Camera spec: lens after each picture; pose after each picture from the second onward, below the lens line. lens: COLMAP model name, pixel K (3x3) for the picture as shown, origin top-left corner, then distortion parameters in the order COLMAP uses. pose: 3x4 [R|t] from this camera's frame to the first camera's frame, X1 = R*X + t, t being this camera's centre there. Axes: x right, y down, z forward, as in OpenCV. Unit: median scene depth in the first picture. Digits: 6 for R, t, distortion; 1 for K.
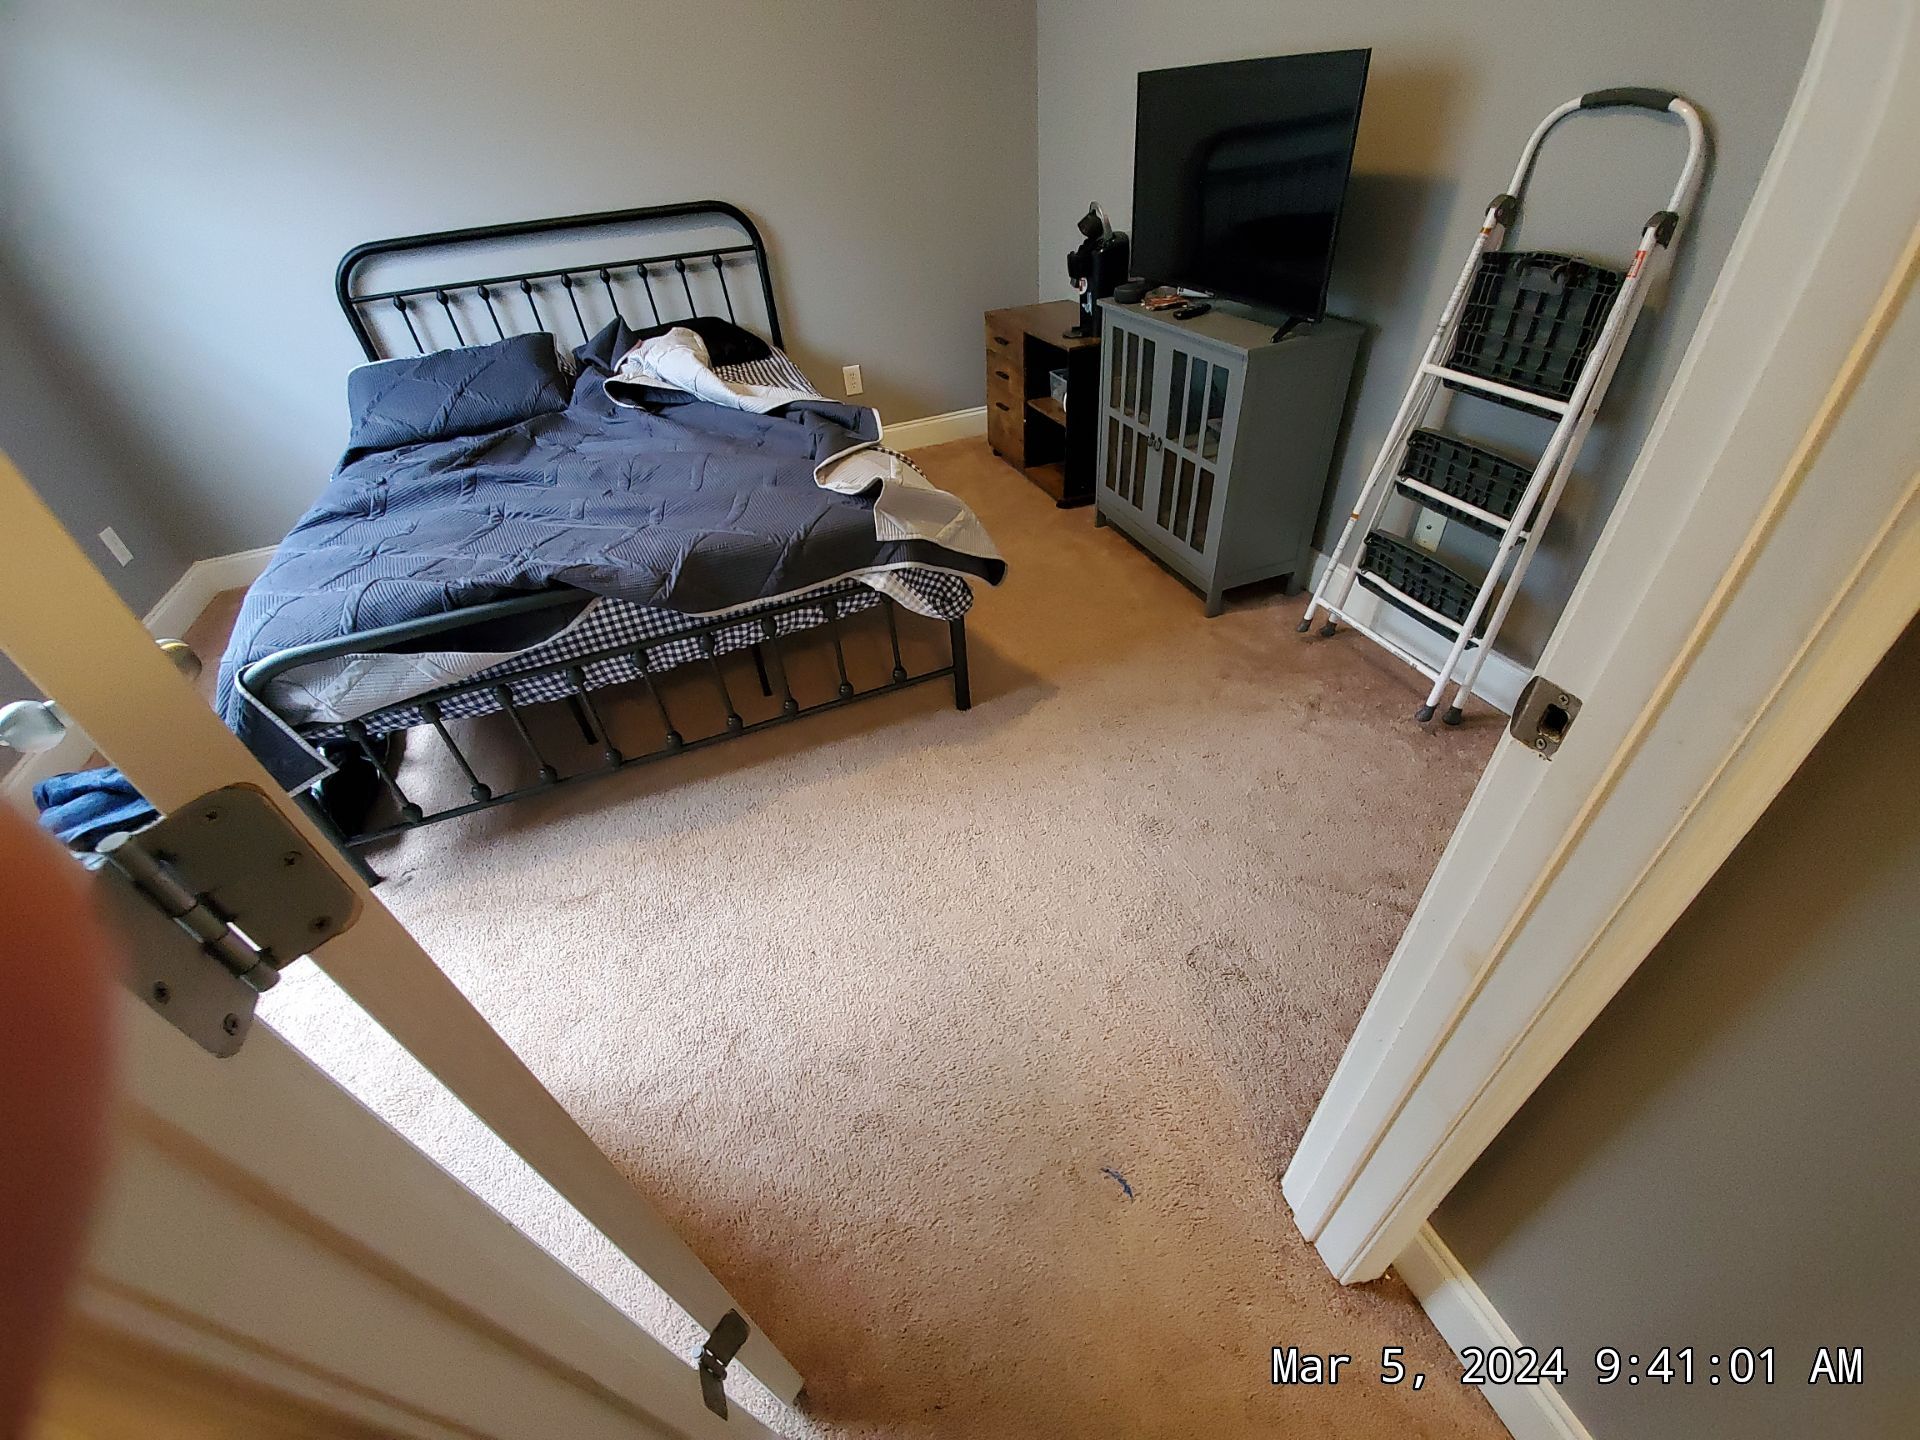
lens RADIAL K [[756.8, 0, 960.0], [0, 756.8, 720.0], [0, 0, 1]] dist [-0.000842, -0.011993]
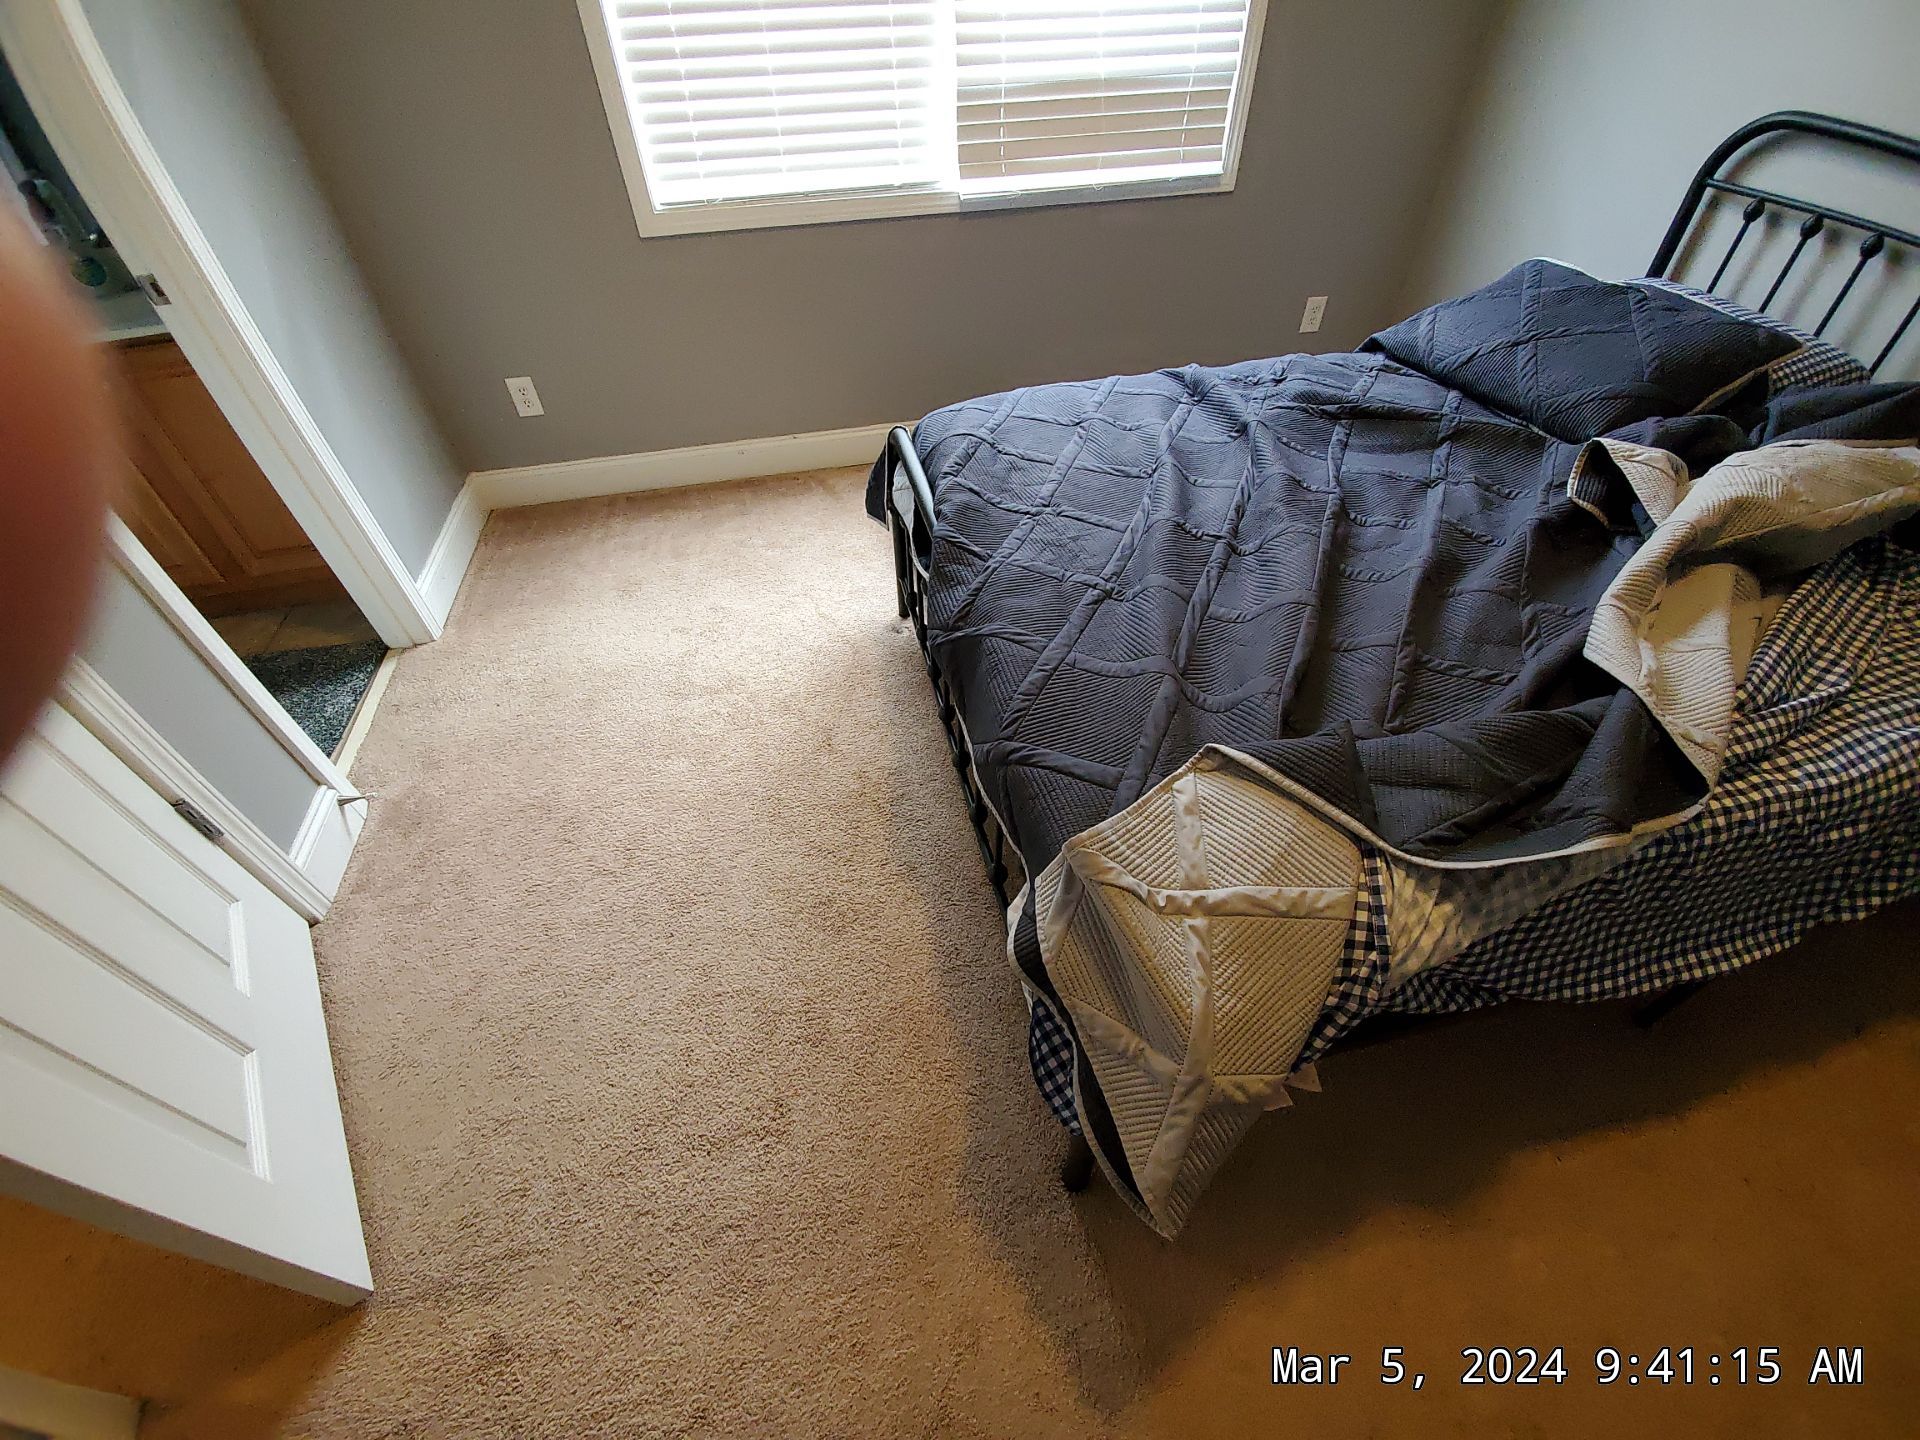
lens RADIAL K [[756.8, 0, 960.0], [0, 756.8, 720.0], [0, 0, 1]] dist [-0.000842, -0.011993]
pose [[-0.131788, 0.746783, -0.651879, 0.138398], [-0.605250, 0.460184, 0.649541, -0.535517], [0.785051, 0.480152, 0.391344, 0.635346]]
